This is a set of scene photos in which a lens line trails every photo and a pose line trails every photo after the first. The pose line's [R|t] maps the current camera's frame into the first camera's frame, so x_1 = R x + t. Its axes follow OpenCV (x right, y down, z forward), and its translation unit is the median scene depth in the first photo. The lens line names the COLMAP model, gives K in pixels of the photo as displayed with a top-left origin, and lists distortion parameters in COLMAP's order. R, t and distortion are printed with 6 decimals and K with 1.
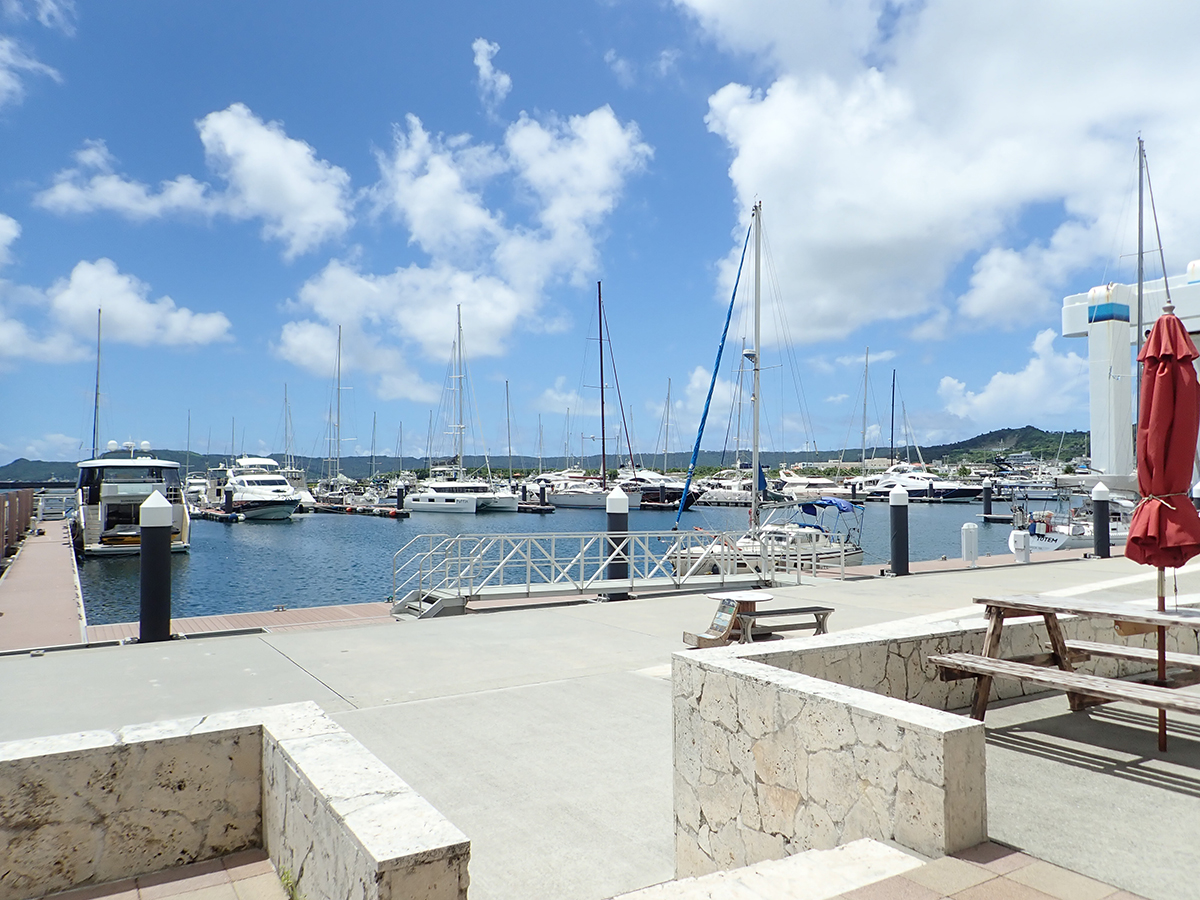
lens RADIAL K [[862.7, 0, 607.5], [0, 862.7, 448.7], [0, 0, 1]] dist [0.039311, -0.072042]
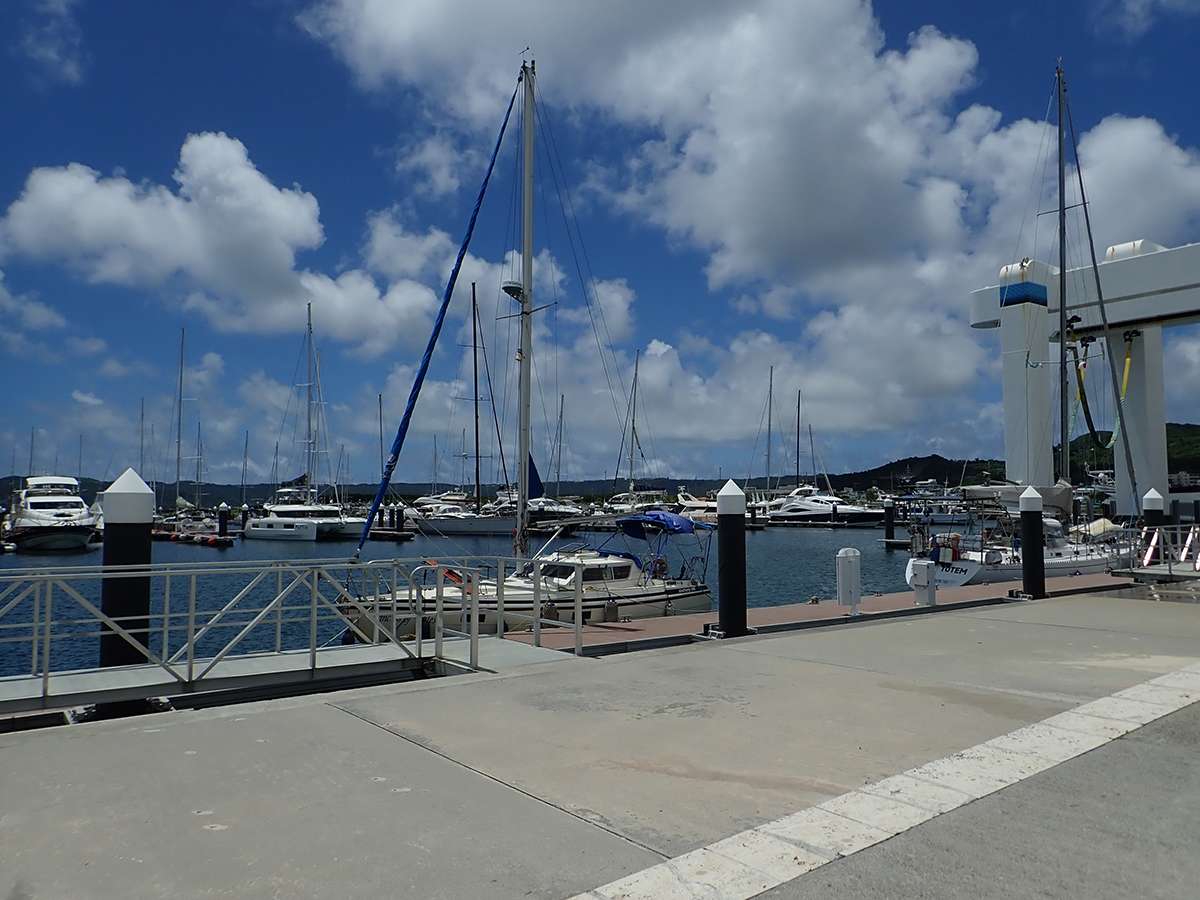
lens RADIAL K [[862.7, 0, 607.5], [0, 862.7, 448.7], [0, 0, 1]] dist [0.039311, -0.072042]
pose [[0.995830, 0.004762, 0.091109, 0.054230], [-0.001873, 0.999493, -0.031772, 0.009353], [-0.091215, 0.031469, 0.995334, 0.108124]]
